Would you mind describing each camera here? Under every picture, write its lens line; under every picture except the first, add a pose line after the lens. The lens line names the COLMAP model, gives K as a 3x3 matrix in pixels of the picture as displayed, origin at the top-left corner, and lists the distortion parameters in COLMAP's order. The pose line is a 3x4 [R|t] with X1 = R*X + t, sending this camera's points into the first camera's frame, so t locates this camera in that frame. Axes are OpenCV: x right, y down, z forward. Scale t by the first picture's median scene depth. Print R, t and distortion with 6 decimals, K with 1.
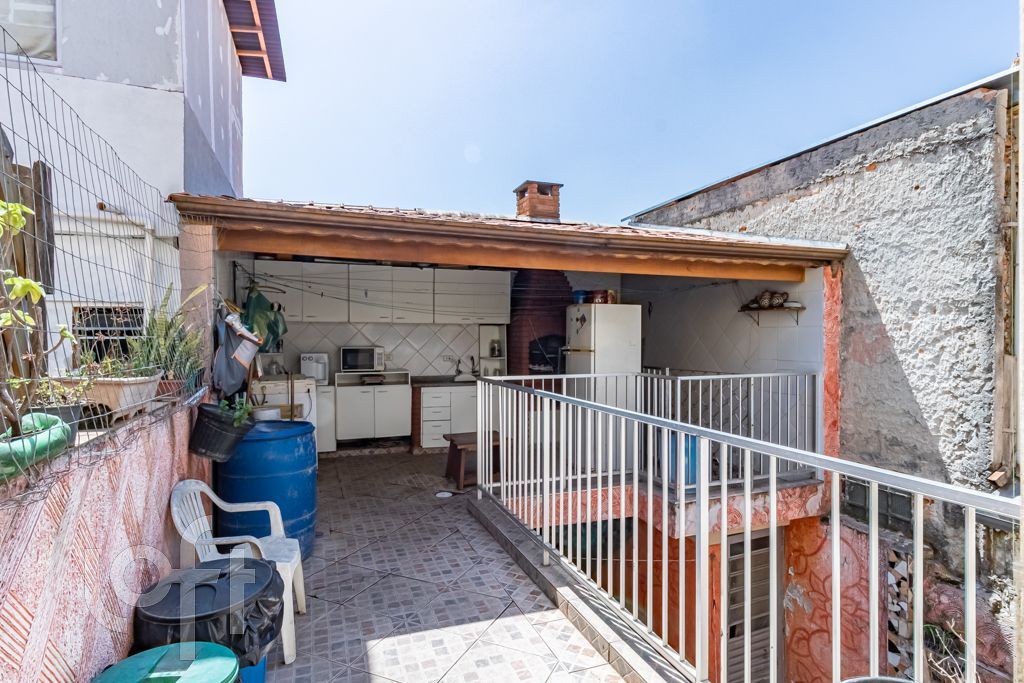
lens RADIAL K [[513.9, 0, 512.0], [0, 513.9, 341.5], [0, 0, 1]] dist [-0.001716, -0.000043]
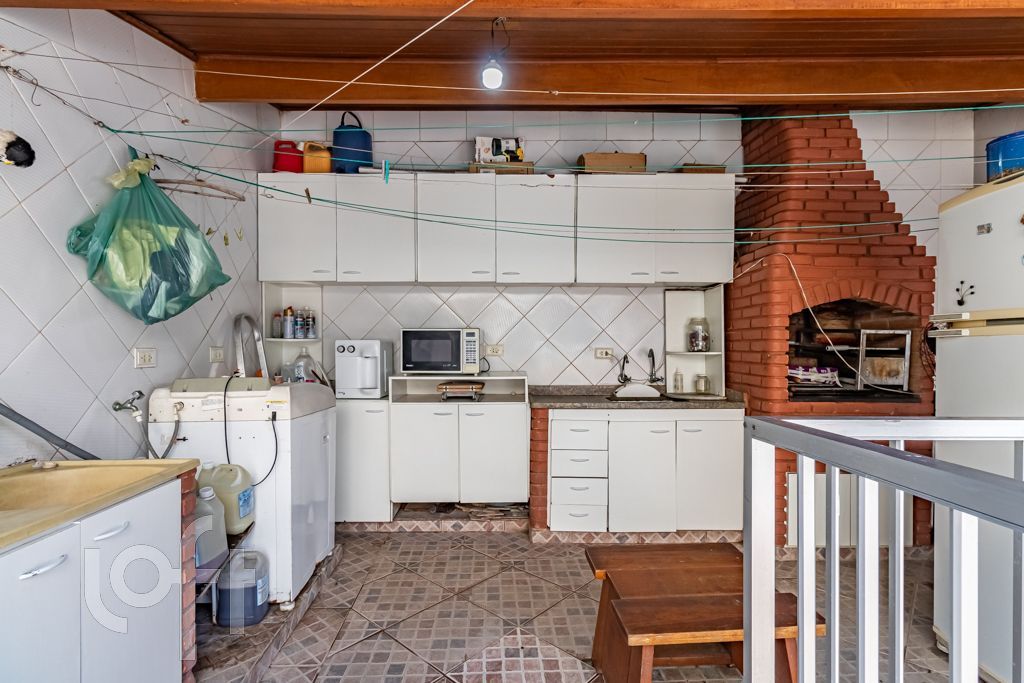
lens RADIAL K [[470.8, 0, 523.7], [0, 470.8, 337.3], [0, 0, 1]] dist [0.000219, 0.001050]
pose [[0.952082, -0.001250, -0.305841, -0.058887], [-0.005377, 0.999769, -0.020826, 0.029177], [0.305796, 0.021473, 0.951855, 0.552978]]
